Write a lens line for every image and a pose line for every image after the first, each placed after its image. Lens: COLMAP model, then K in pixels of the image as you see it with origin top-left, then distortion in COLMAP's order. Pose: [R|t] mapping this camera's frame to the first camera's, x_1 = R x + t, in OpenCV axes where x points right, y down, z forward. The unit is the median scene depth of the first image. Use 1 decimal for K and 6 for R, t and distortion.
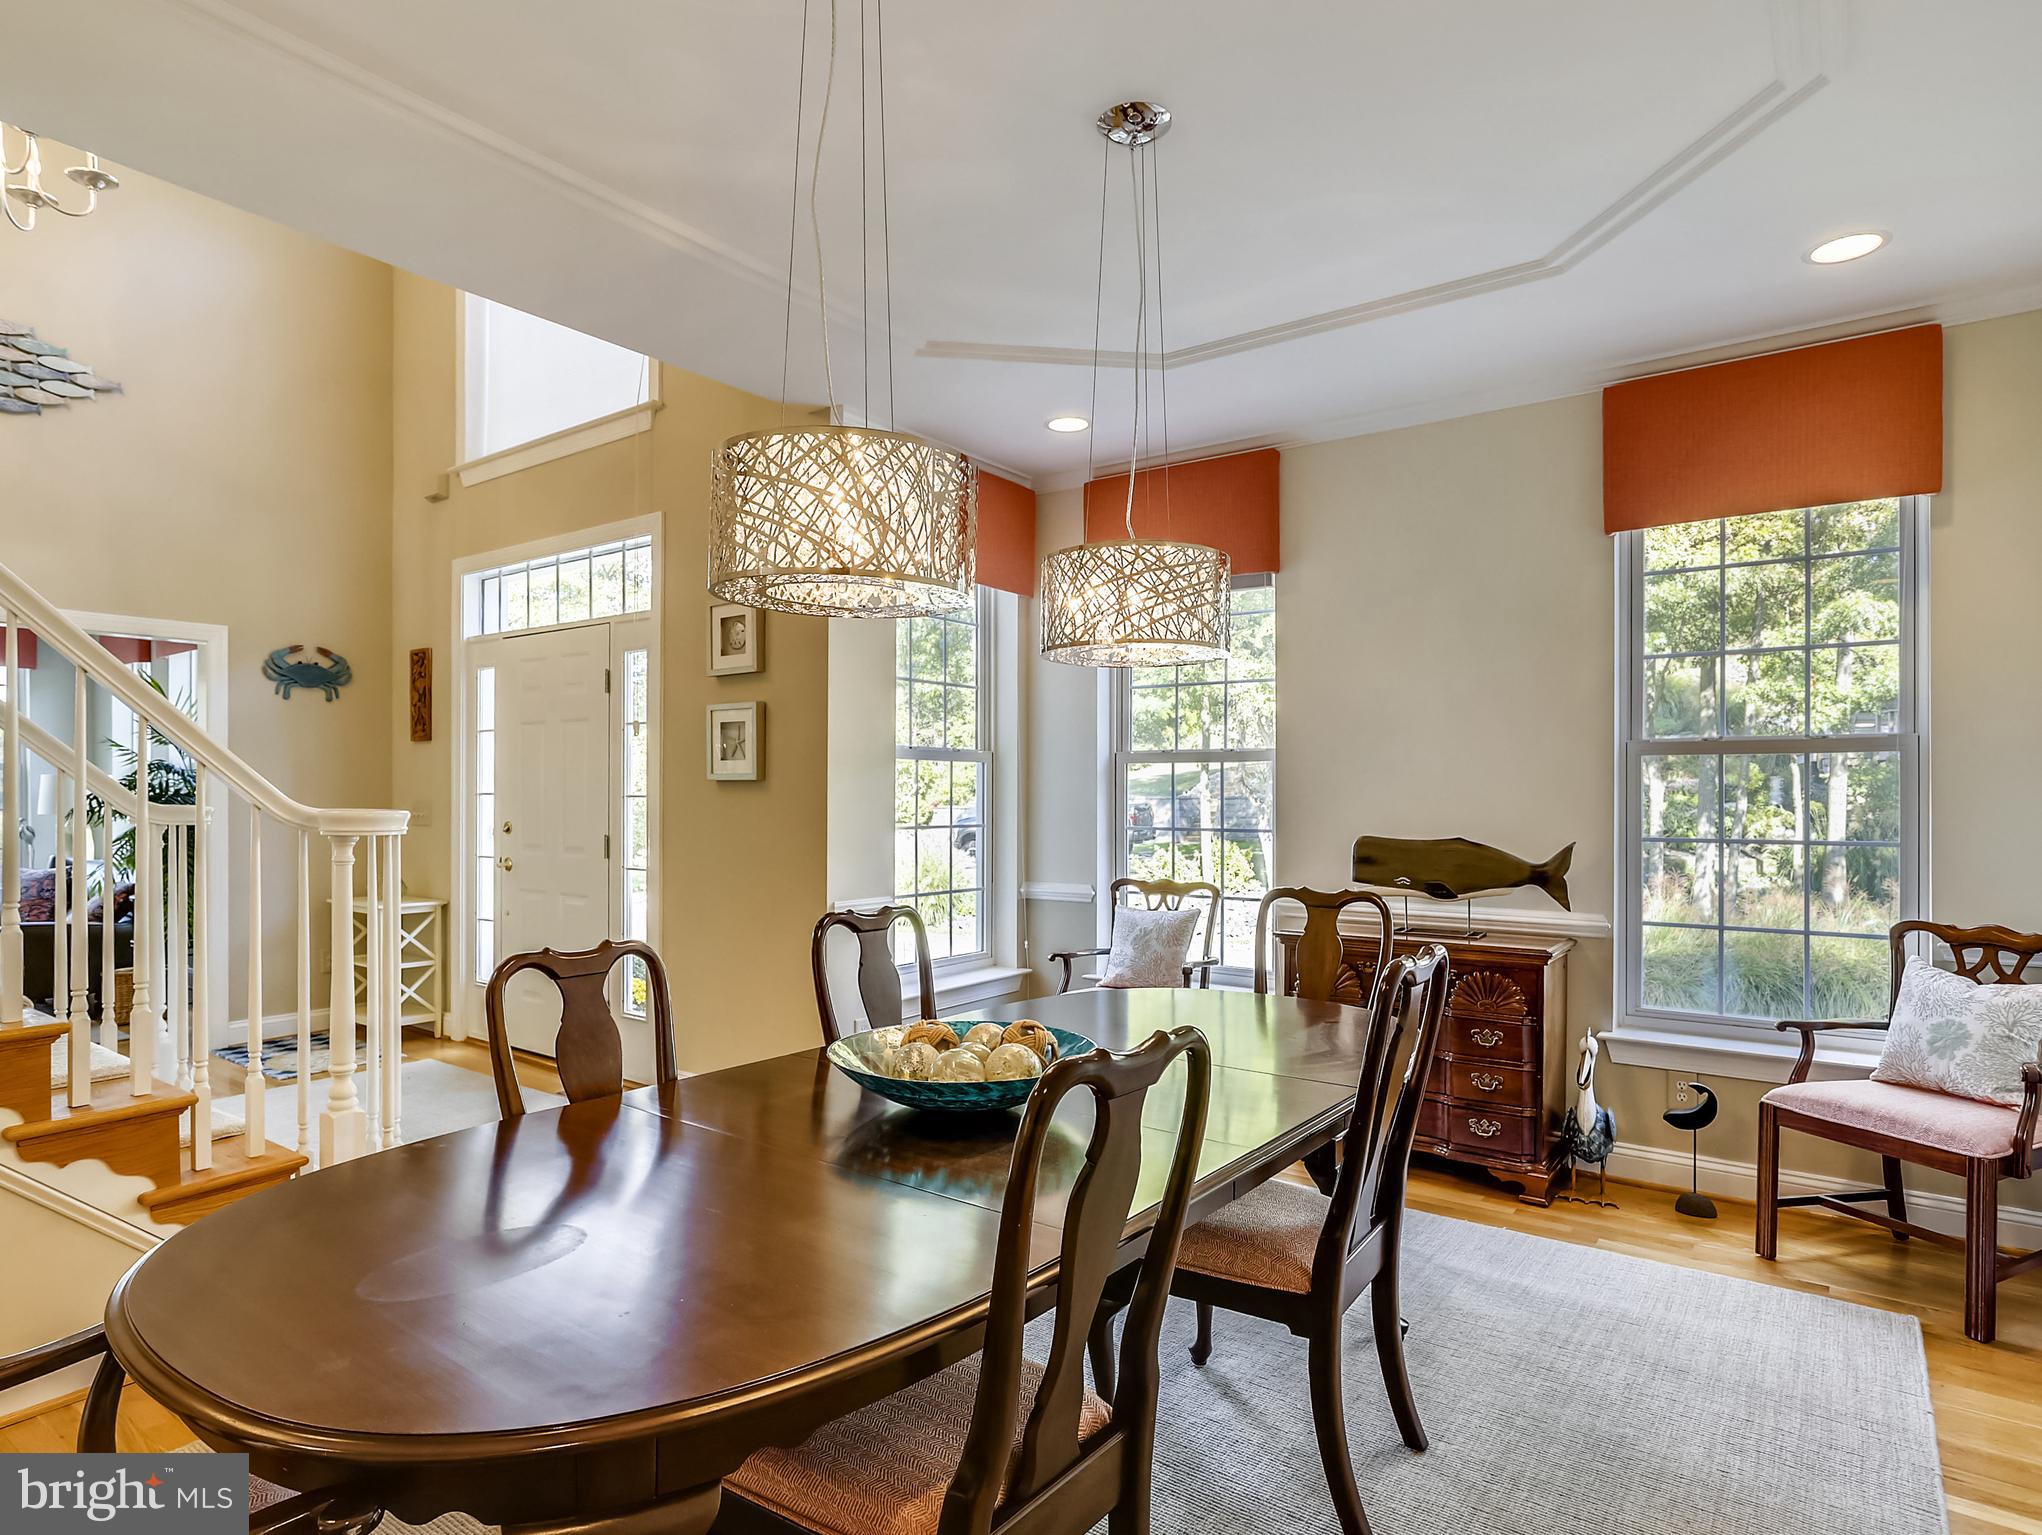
lens RADIAL K [[1129.7, 0, 978.6], [0, 1129.7, 802.2], [0, 0, 1]] dist [-0.031635, 0.021075]
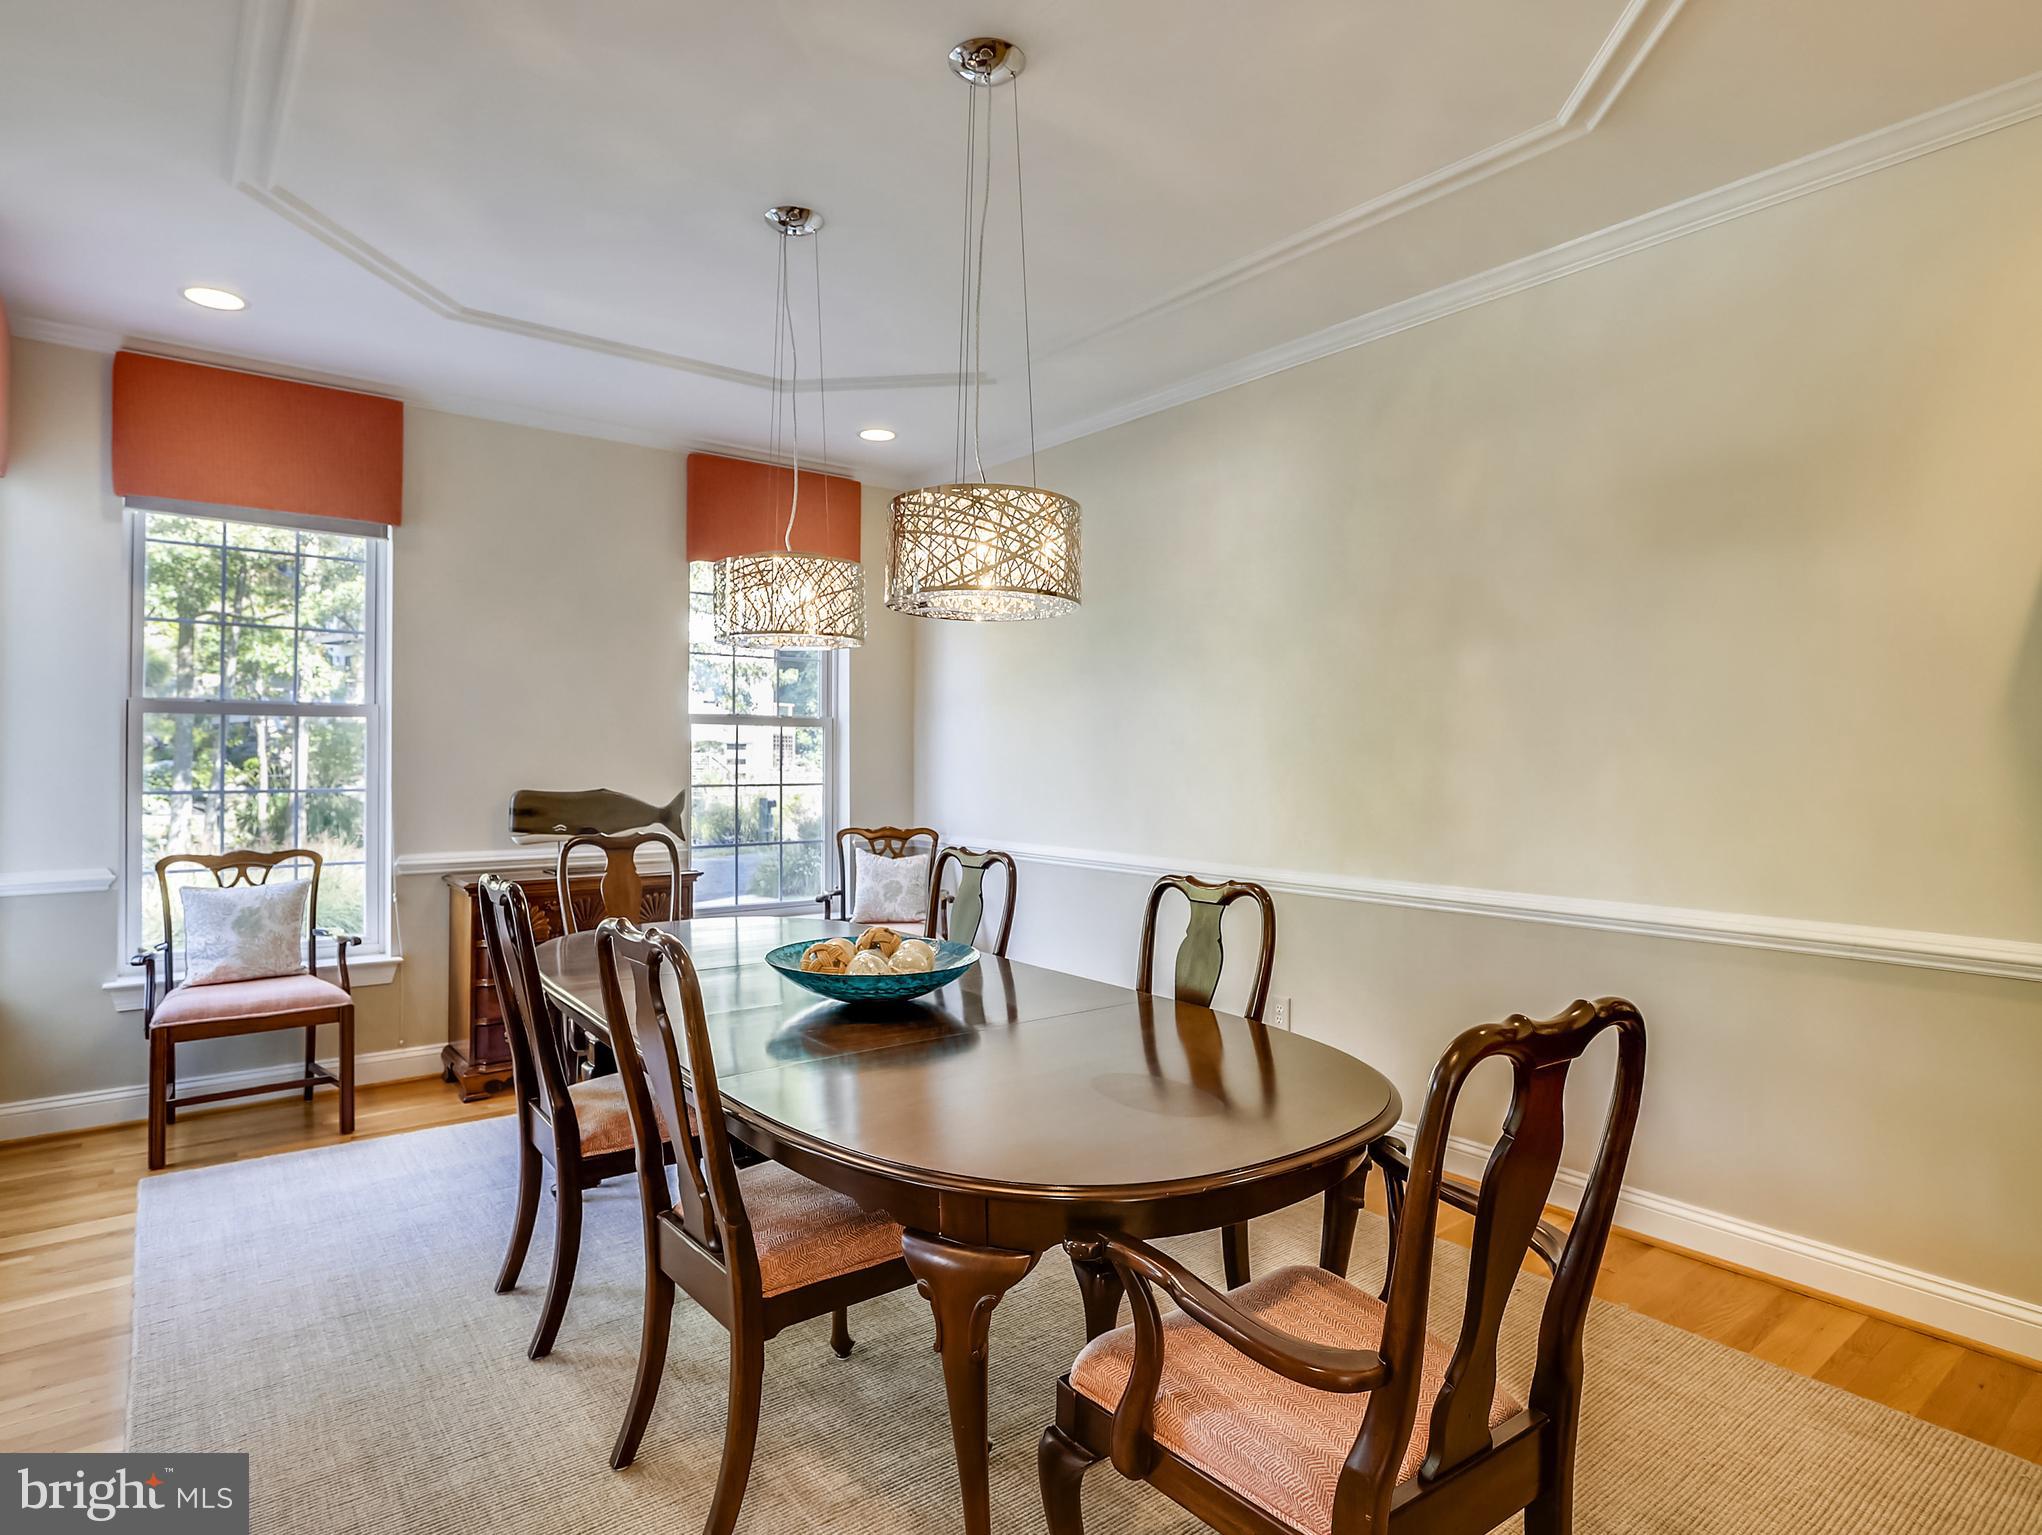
lens RADIAL K [[1129.7, 0, 1008.6], [0, 1129.7, 762.9], [0, 0, 1]] dist [-0.031635, 0.021075]
pose [[0.265774, -0.005250, 0.964021, -0.541804], [0.004695, 0.999980, 0.004151, 0.000698], [-0.964024, 0.003423, 0.265794, 0.225452]]
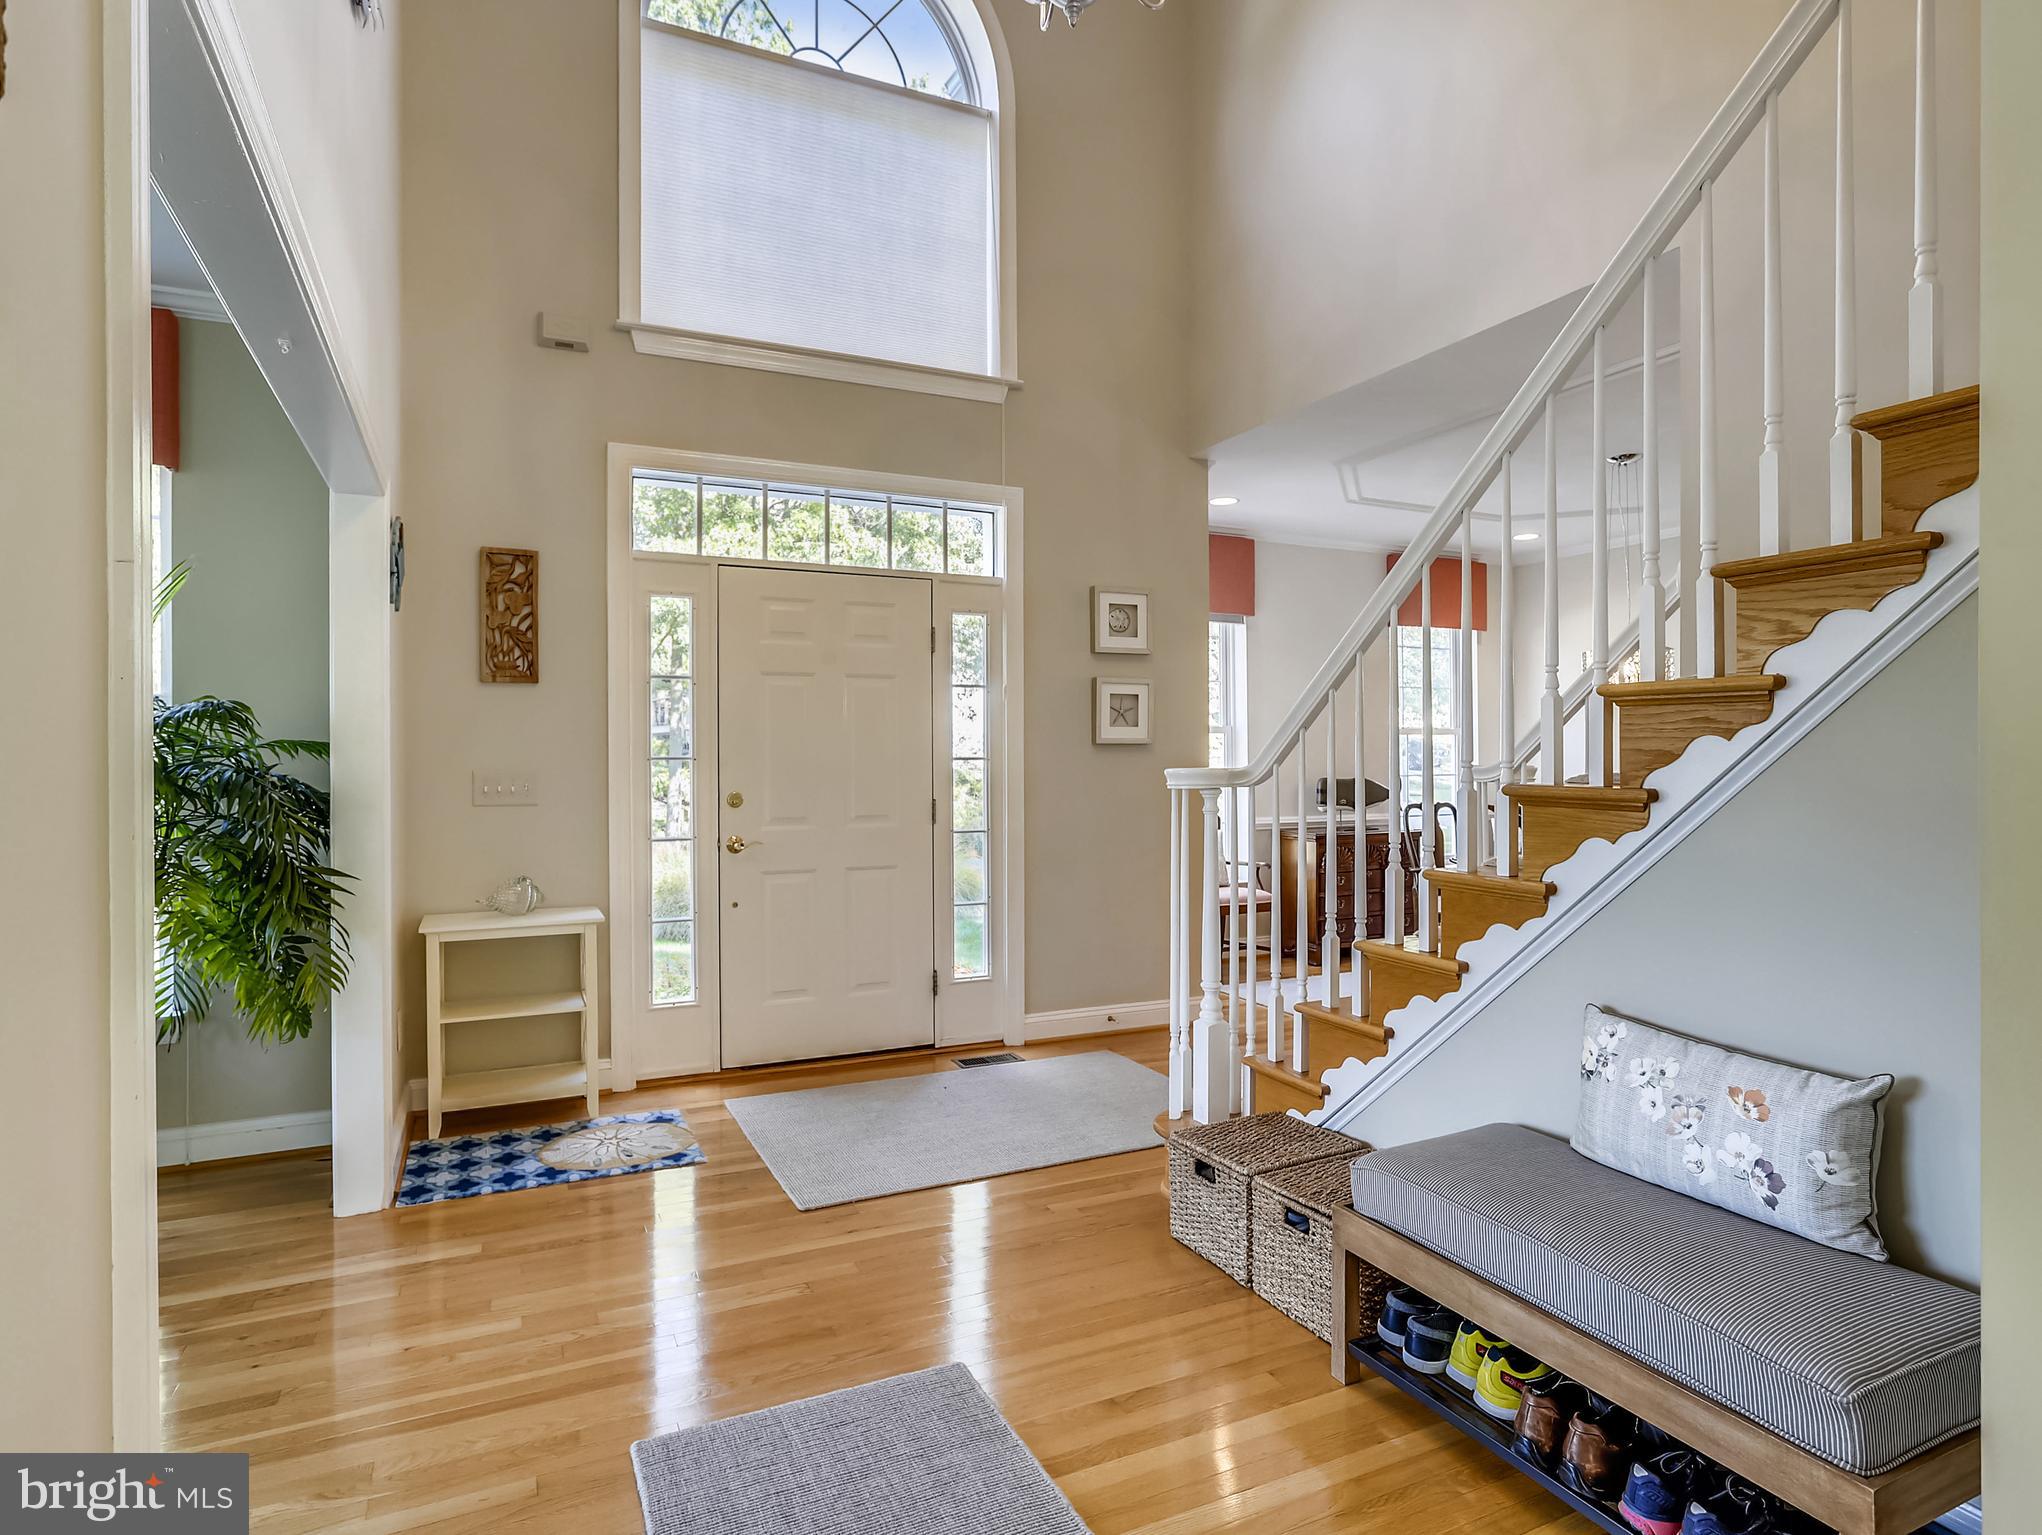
lens RADIAL K [[1129.7, 0, 1015.3], [0, 1129.7, 773.2], [0, 0, 1]] dist [-0.031635, 0.021075]
pose [[0.462990, -0.014279, 0.886248, -1.324168], [0.017095, 0.999828, 0.007179, 0.001451], [-0.886199, 0.011827, 0.463155, 0.559565]]
